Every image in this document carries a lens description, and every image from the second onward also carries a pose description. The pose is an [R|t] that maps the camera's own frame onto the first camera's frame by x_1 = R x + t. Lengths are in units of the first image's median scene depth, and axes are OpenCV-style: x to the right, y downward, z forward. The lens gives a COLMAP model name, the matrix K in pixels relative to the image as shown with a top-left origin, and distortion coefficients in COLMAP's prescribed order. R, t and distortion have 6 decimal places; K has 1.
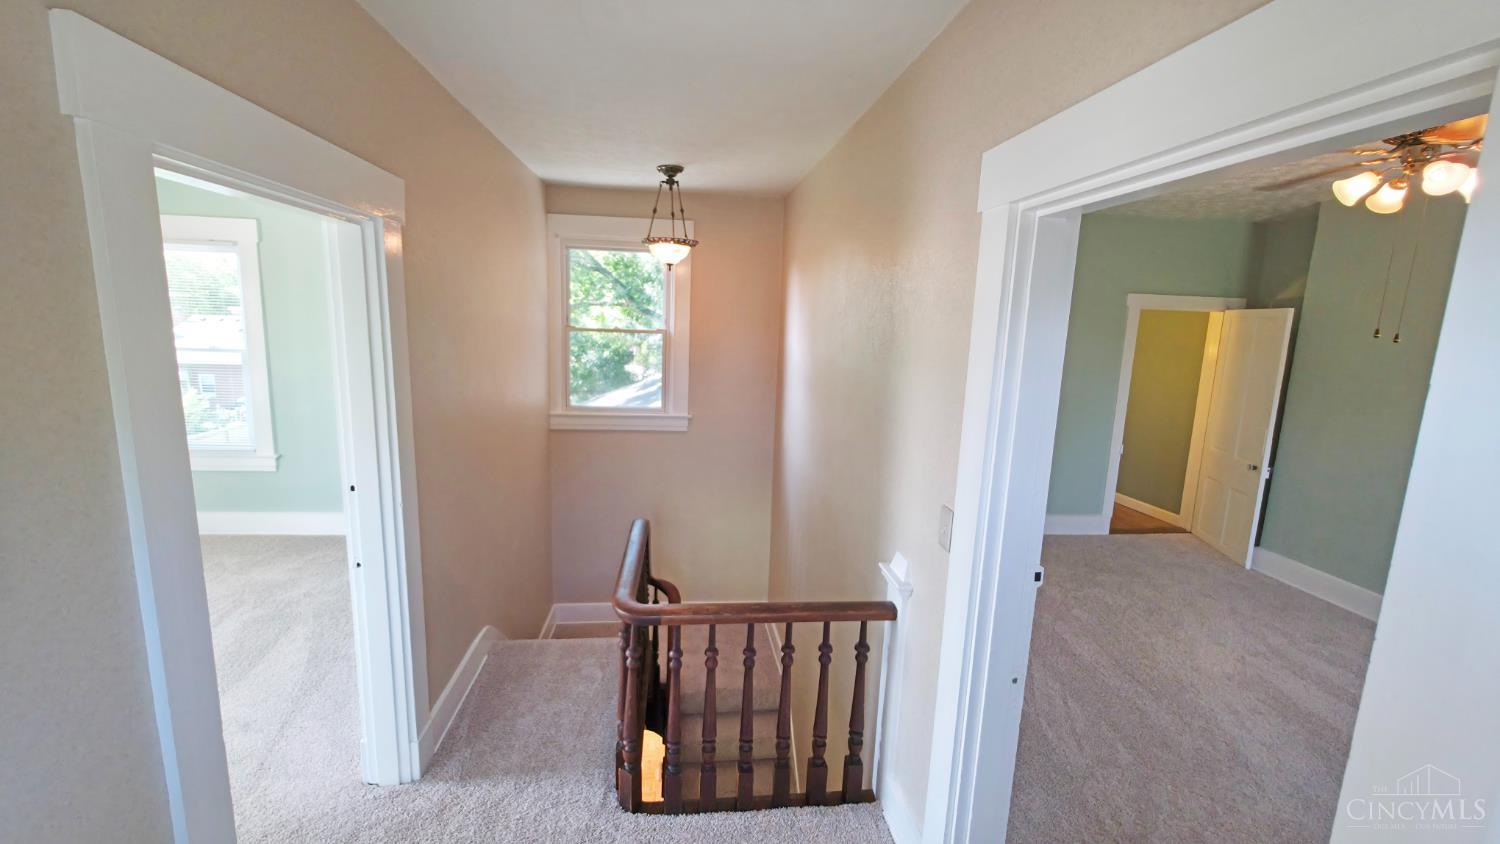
lens RADIAL K [[596.3, 0, 743.8], [0, 596.3, 411.9], [0, 0, 1]] dist [-0.000672, 0.000089]
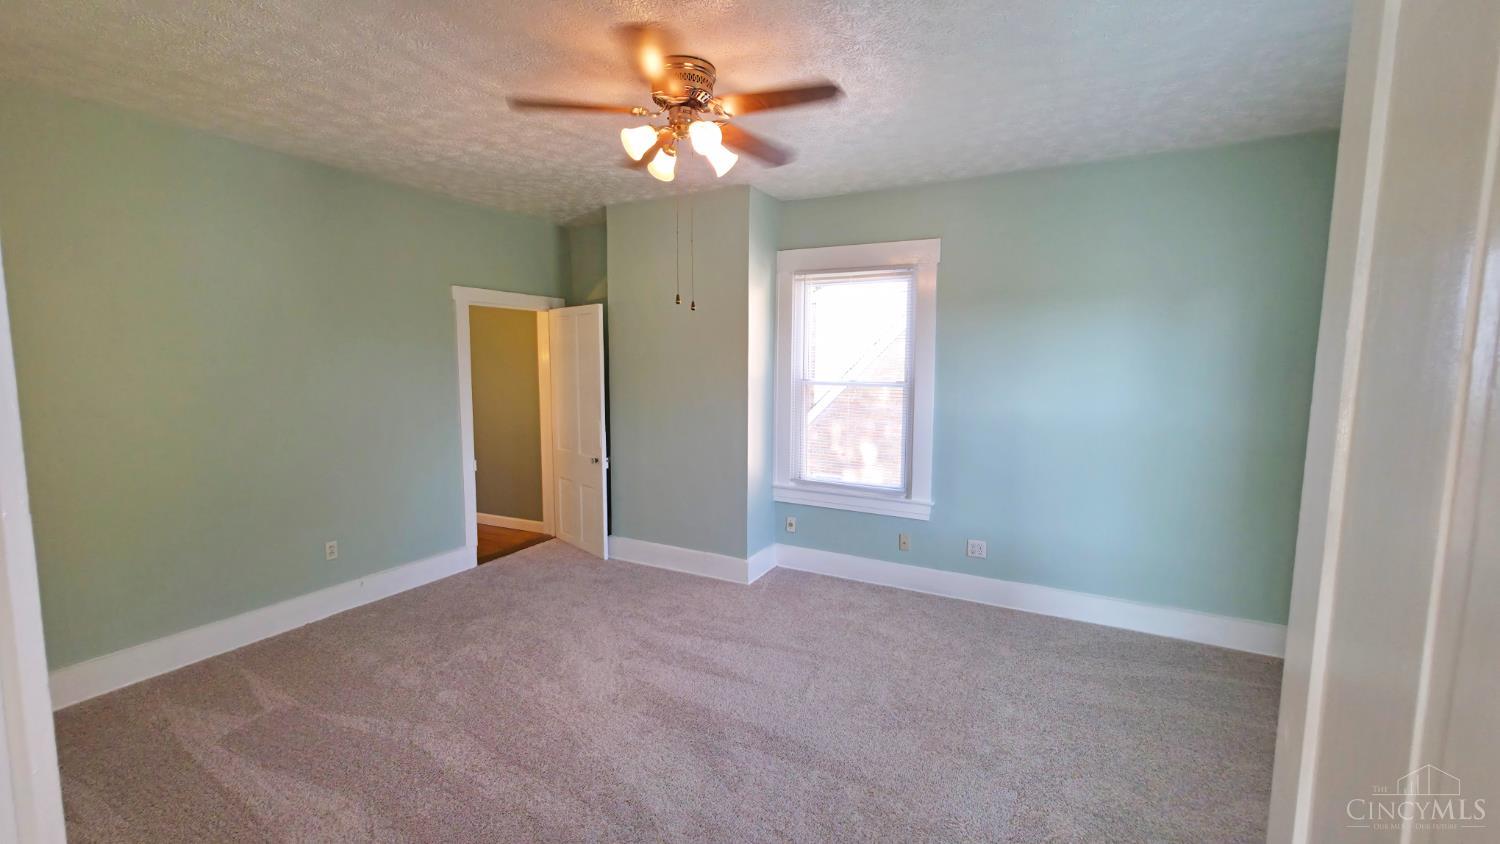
lens RADIAL K [[598.5, 0, 750.0], [0, 598.5, 422.0], [0, 0, 1]] dist [-0.001009, 0.000006]
pose [[0.550623, -0.117502, 0.826443, 0.170249], [0.140495, 0.988965, 0.047004, 0.018385], [-0.822846, 0.090230, 0.561055, 0.211821]]
